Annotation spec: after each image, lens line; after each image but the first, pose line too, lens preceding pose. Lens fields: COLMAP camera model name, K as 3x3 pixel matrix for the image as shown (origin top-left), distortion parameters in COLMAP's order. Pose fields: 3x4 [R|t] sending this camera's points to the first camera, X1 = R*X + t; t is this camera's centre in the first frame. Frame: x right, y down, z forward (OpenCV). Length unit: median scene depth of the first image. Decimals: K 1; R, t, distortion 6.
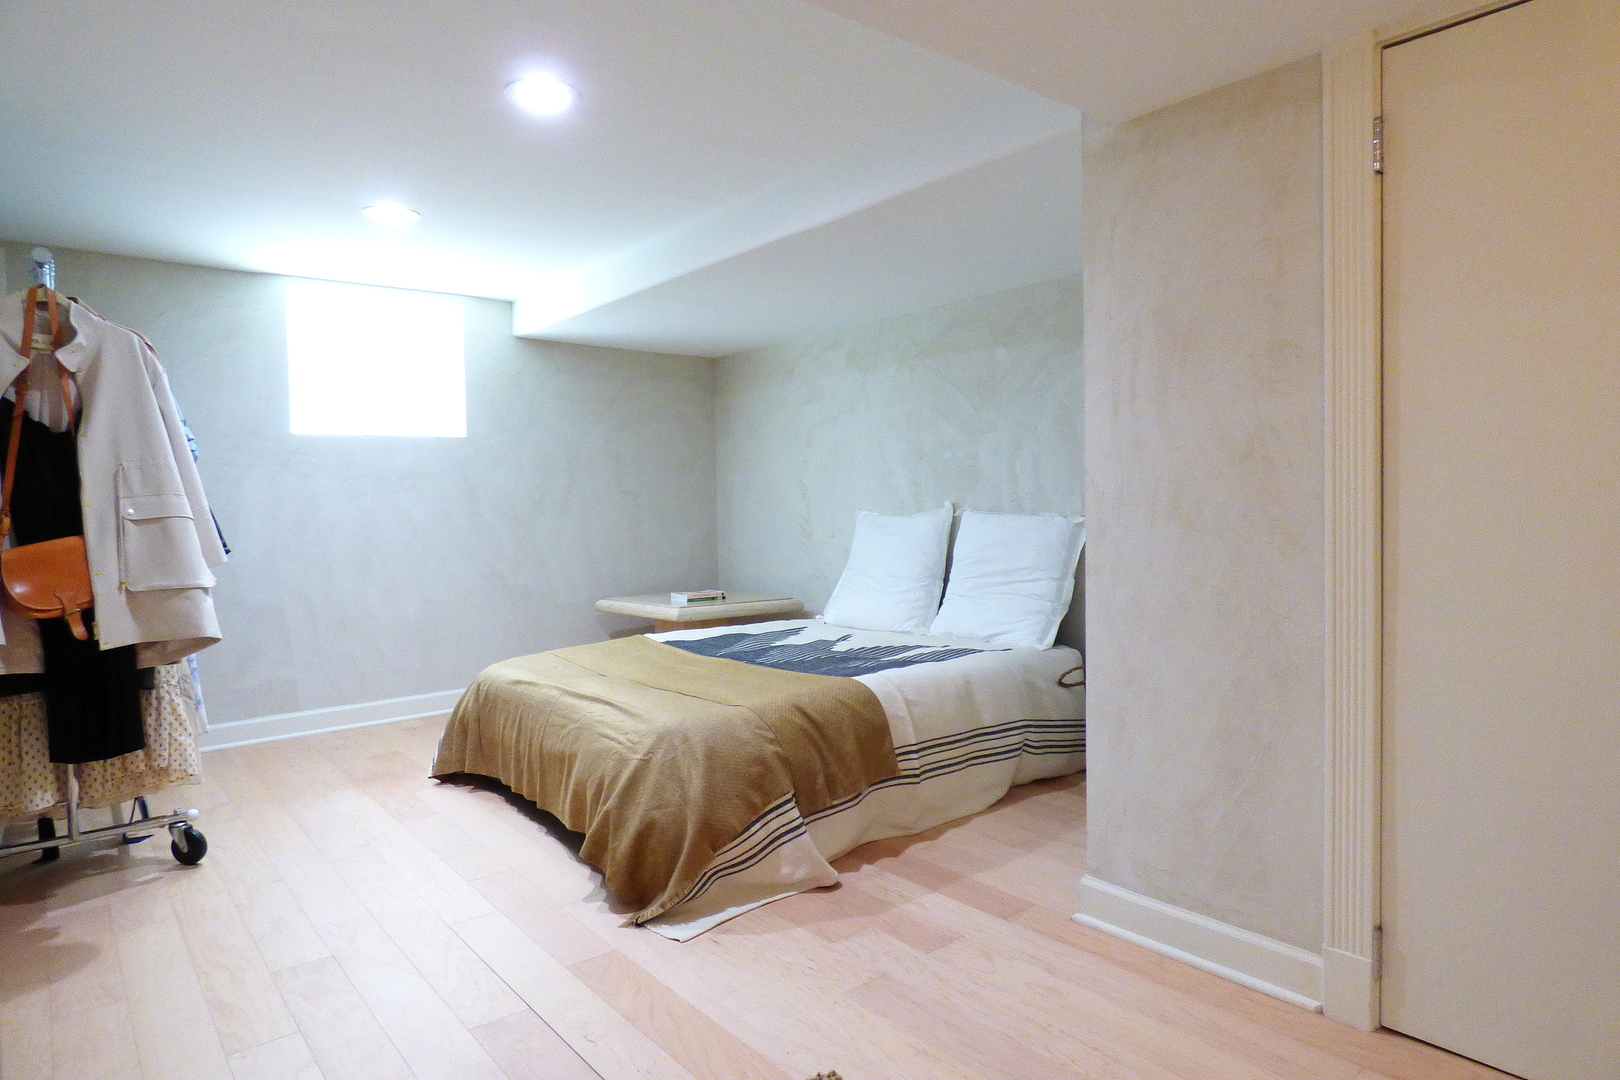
lens RADIAL K [[979.5, 0, 800.8], [0, 979.5, 538.0], [0, 0, 1]] dist [-0.006173, 0.000774]
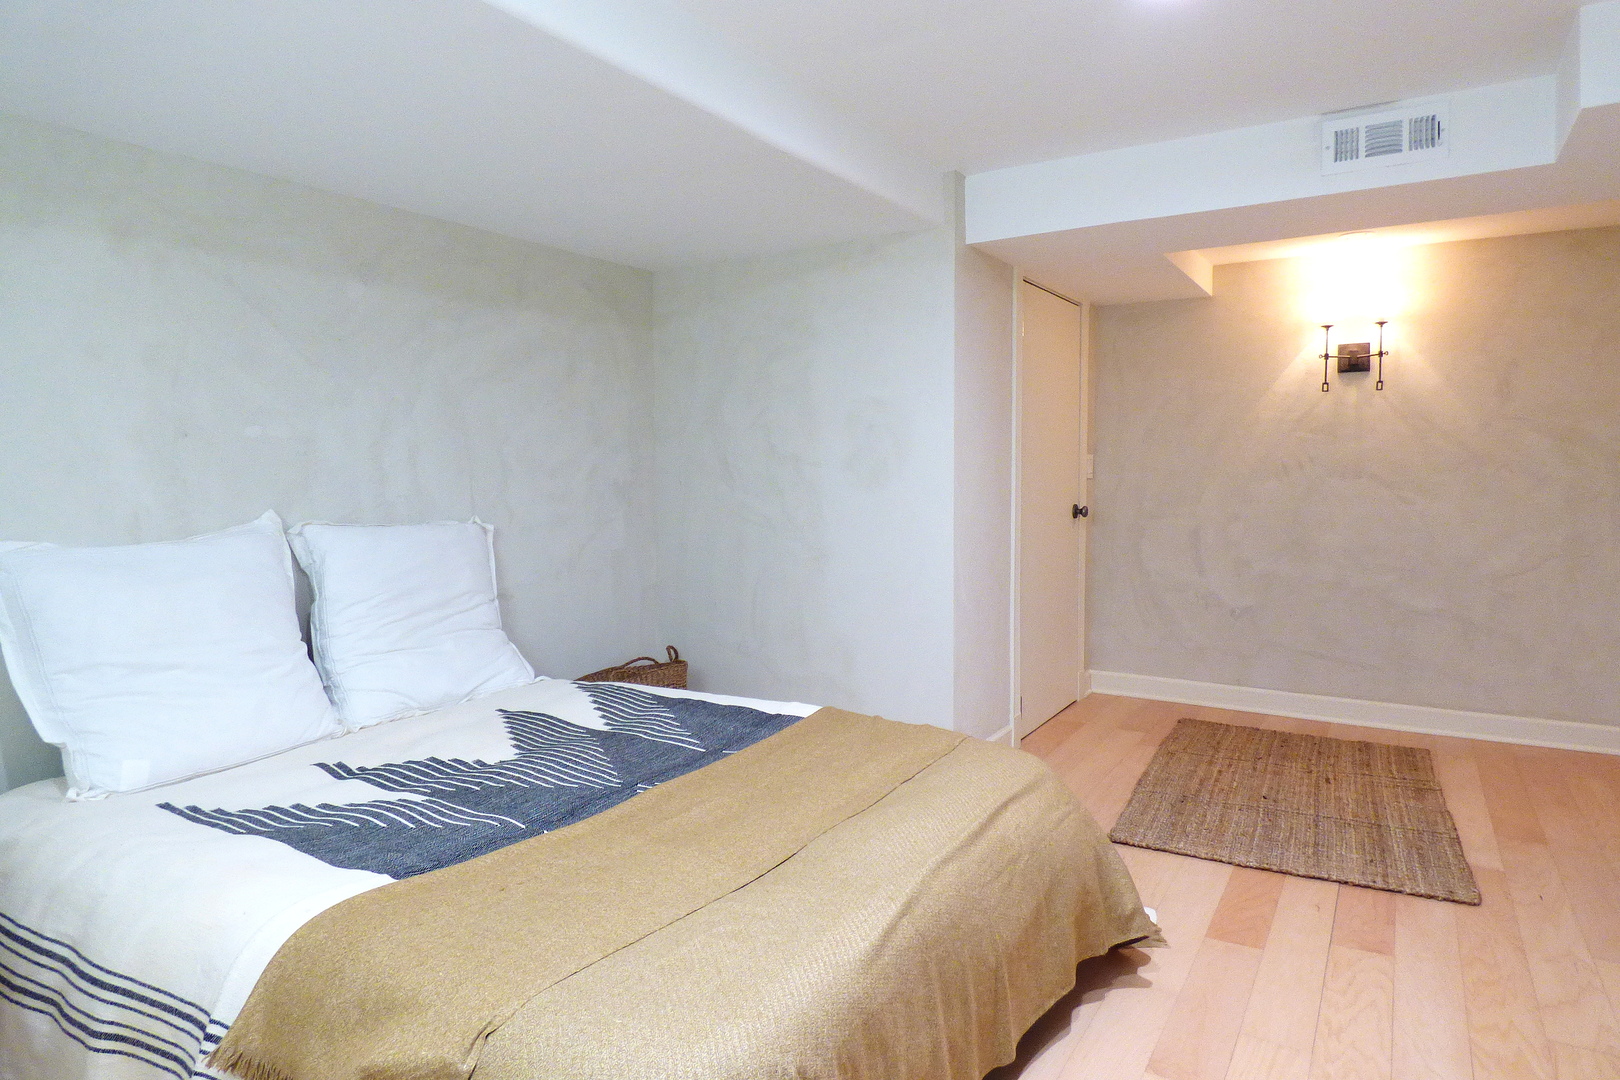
lens RADIAL K [[979.5, 0, 800.8], [0, 979.5, 538.0], [0, 0, 1]] dist [-0.006173, 0.000774]
pose [[-0.351610, -0.040334, 0.935277, -0.585370], [0.046967, 0.997053, 0.060655, -0.047291], [-0.934968, 0.065254, -0.348680, 1.027605]]
